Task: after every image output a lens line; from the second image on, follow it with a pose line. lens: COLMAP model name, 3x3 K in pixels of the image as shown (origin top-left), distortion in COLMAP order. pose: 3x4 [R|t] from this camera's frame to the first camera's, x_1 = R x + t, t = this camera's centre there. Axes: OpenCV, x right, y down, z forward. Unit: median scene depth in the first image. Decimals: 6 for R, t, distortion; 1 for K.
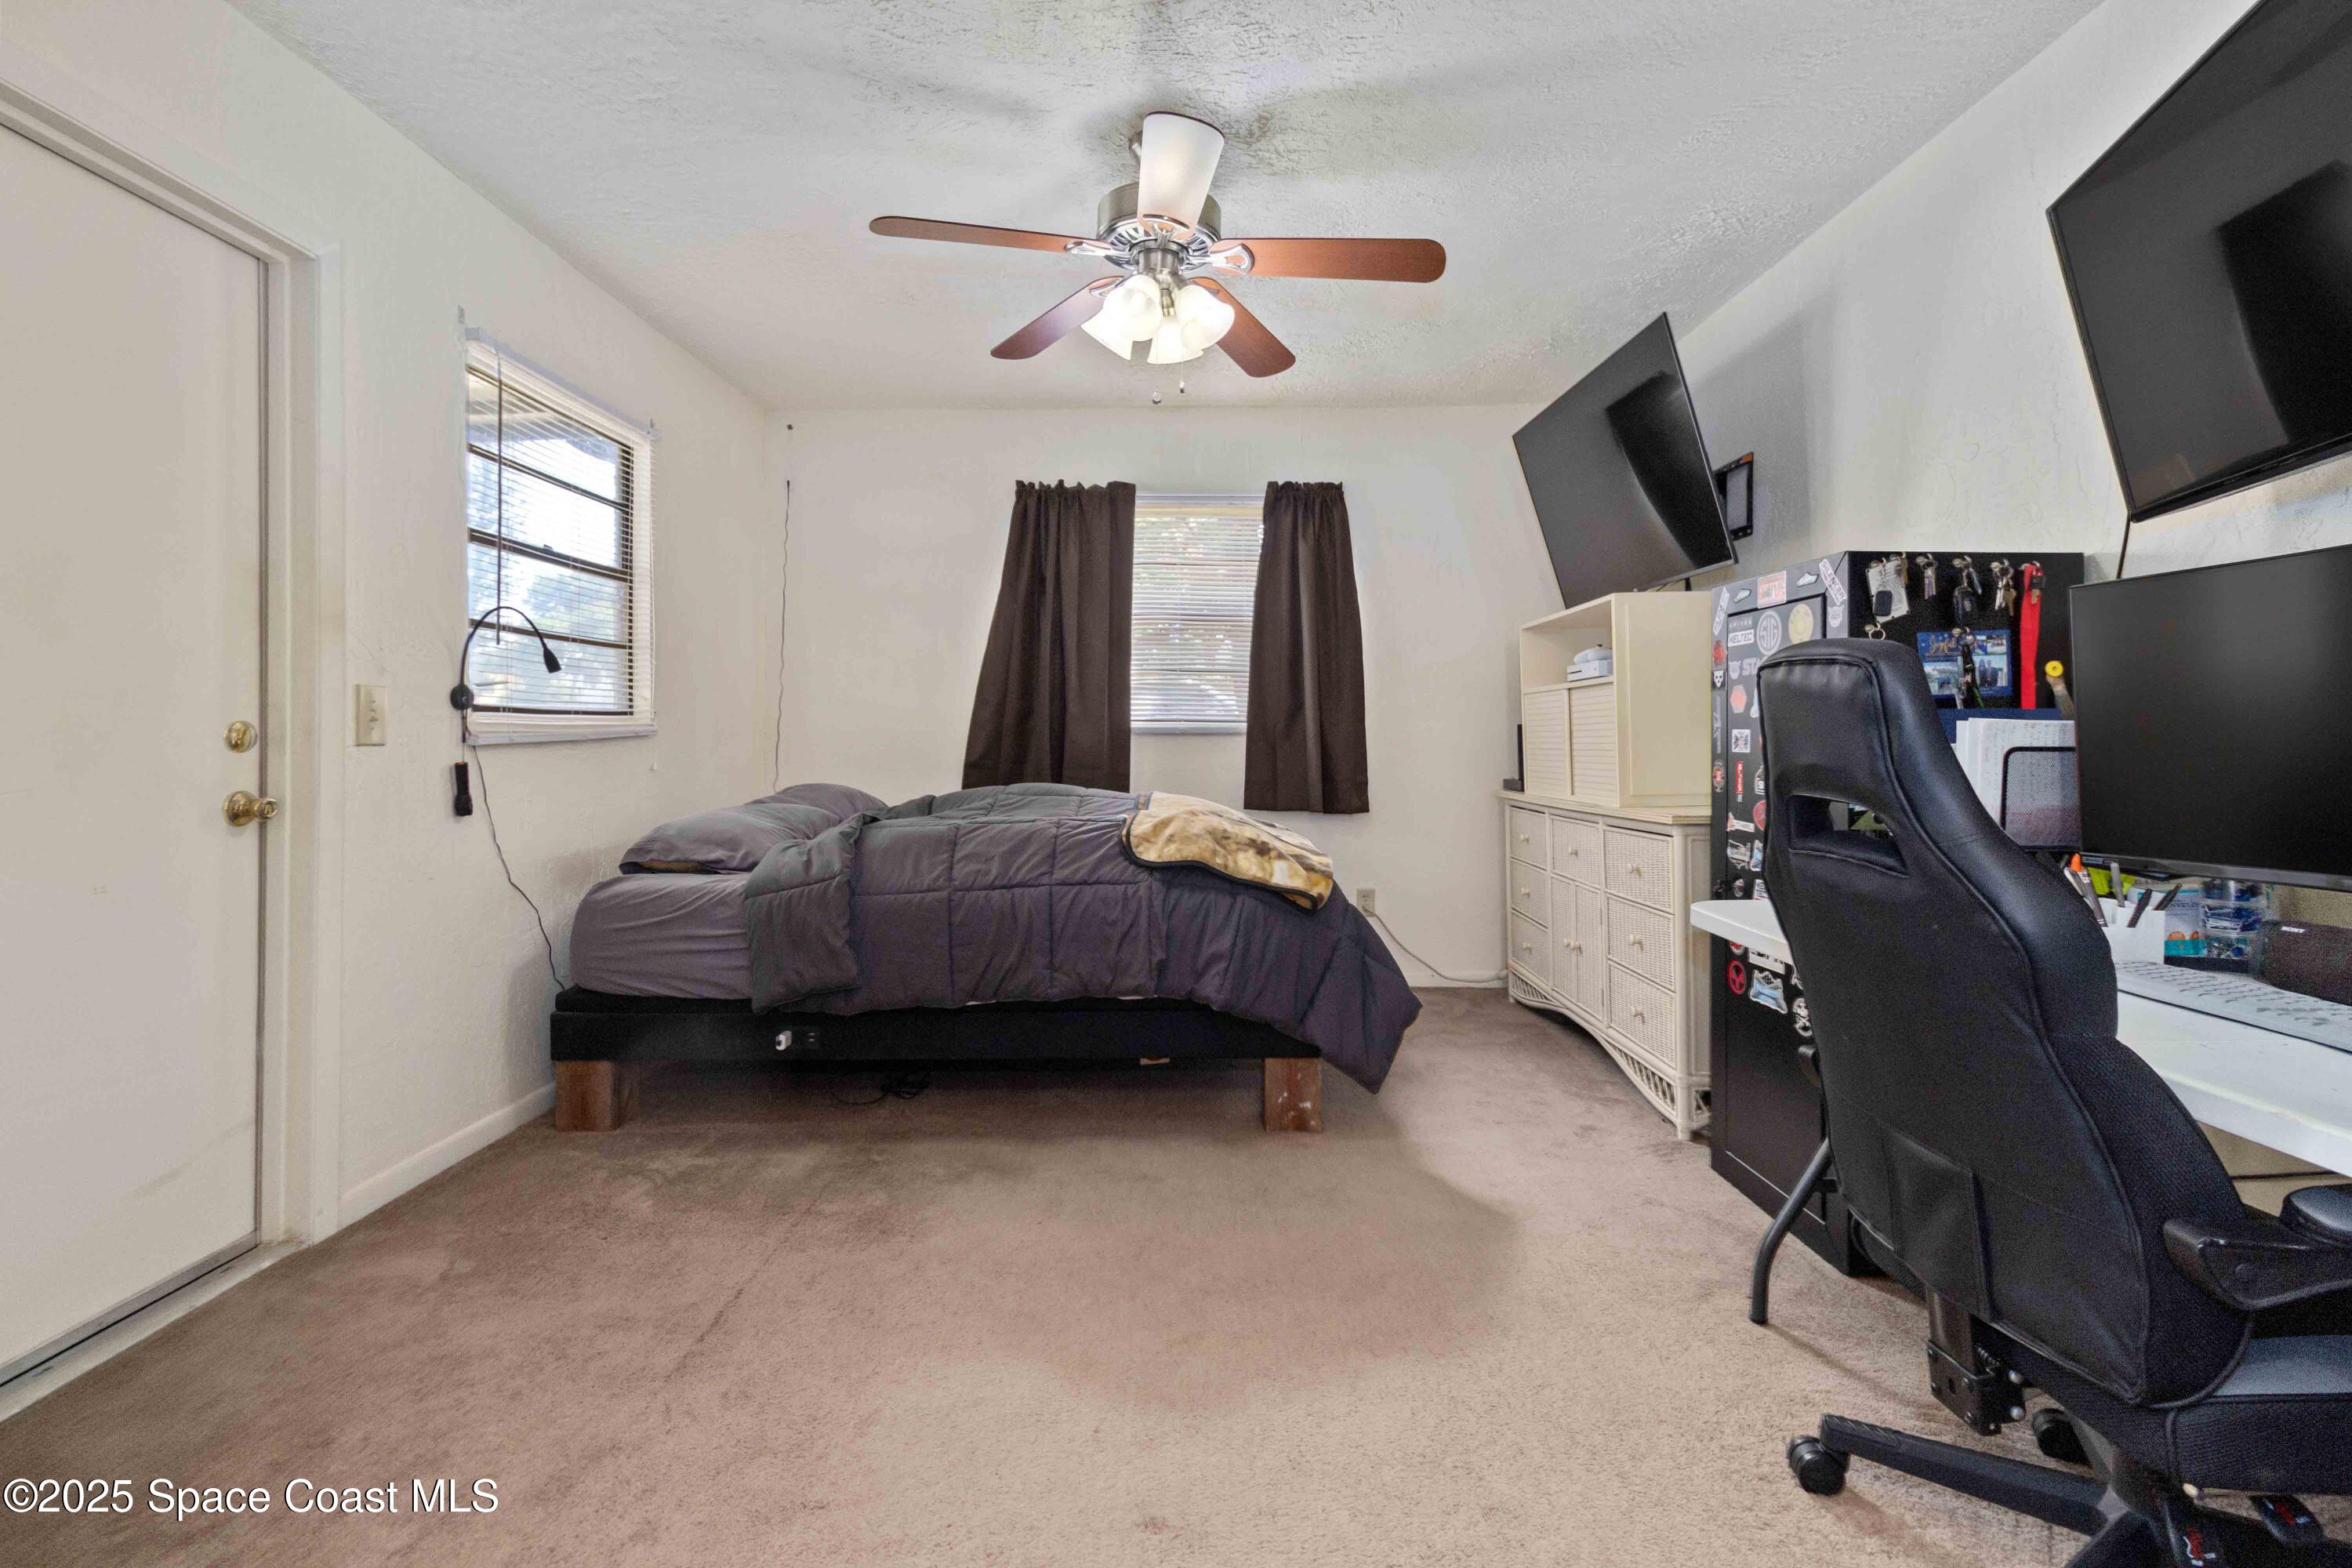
lens RADIAL K [[1100.8, 0, 1180.9], [0, 1100.8, 780.7], [0, 0, 1]] dist [0.002480, 0.001498]
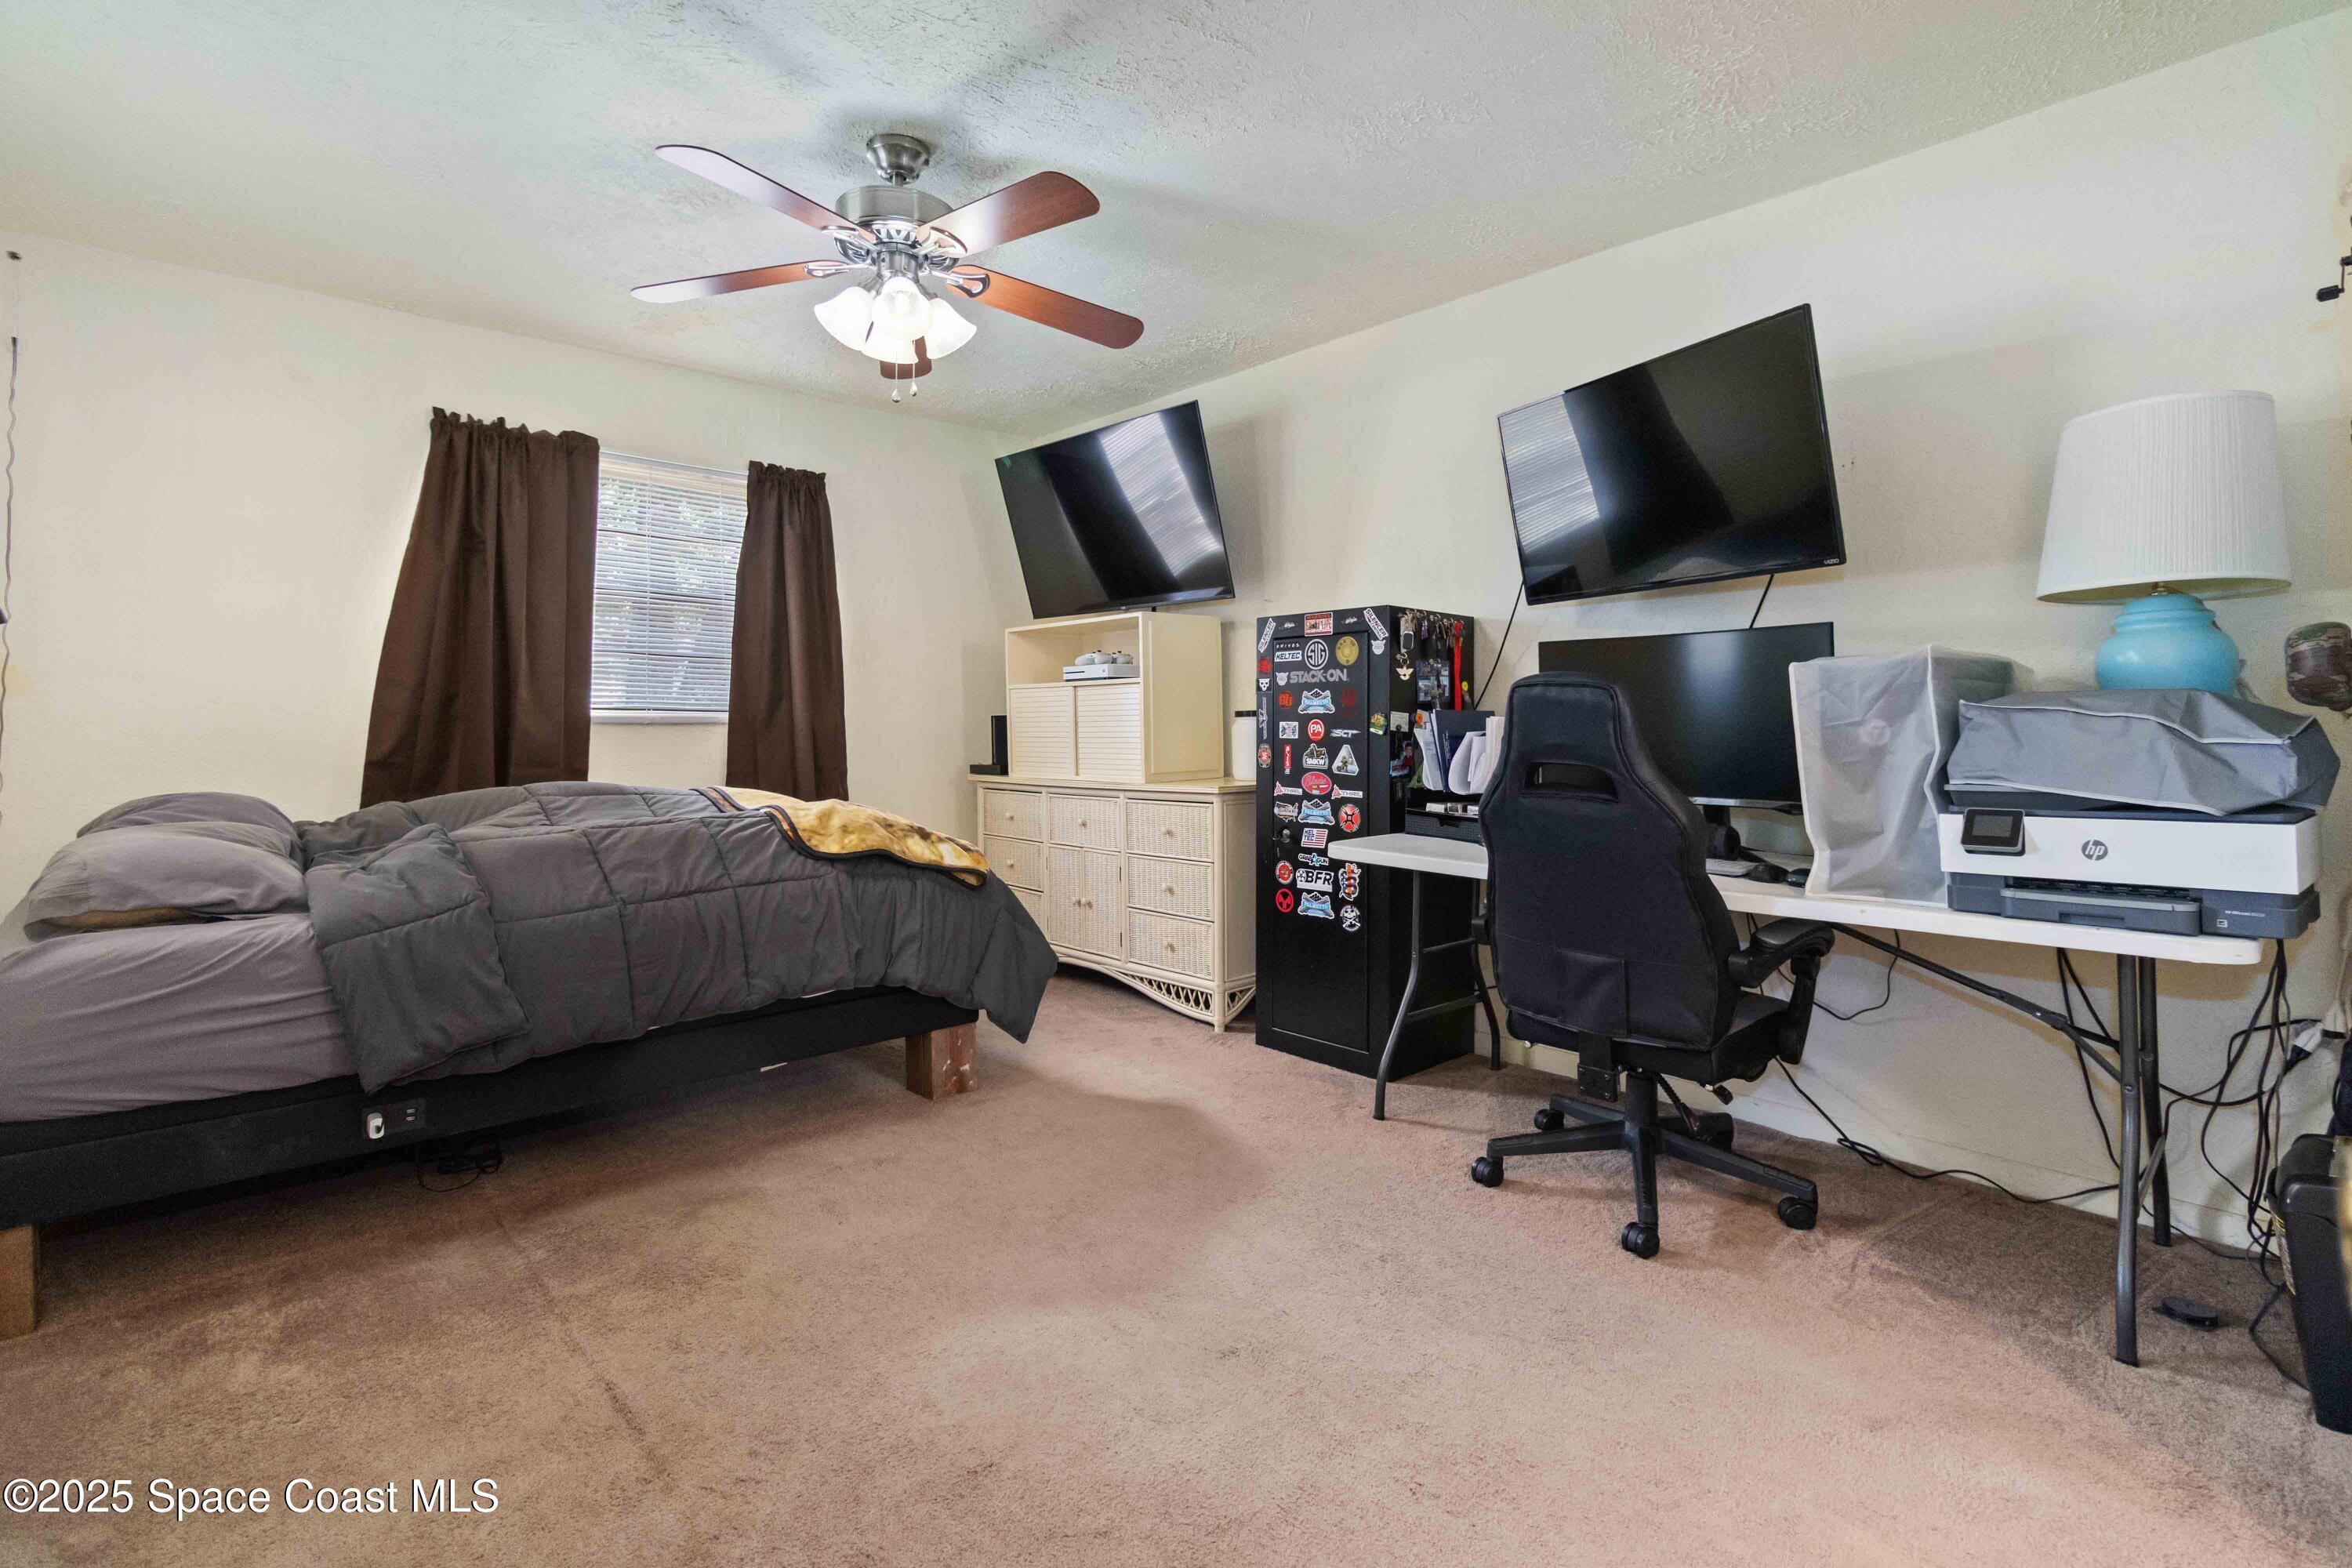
lens RADIAL K [[1100.8, 0, 1199.2], [0, 1100.8, 781.5], [0, 0, 1]] dist [0.002480, 0.001498]
pose [[0.730754, -0.034399, 0.681774, -0.462569], [0.027108, 0.999404, 0.021369, -0.003618], [-0.682102, 0.002866, 0.731251, 0.051694]]
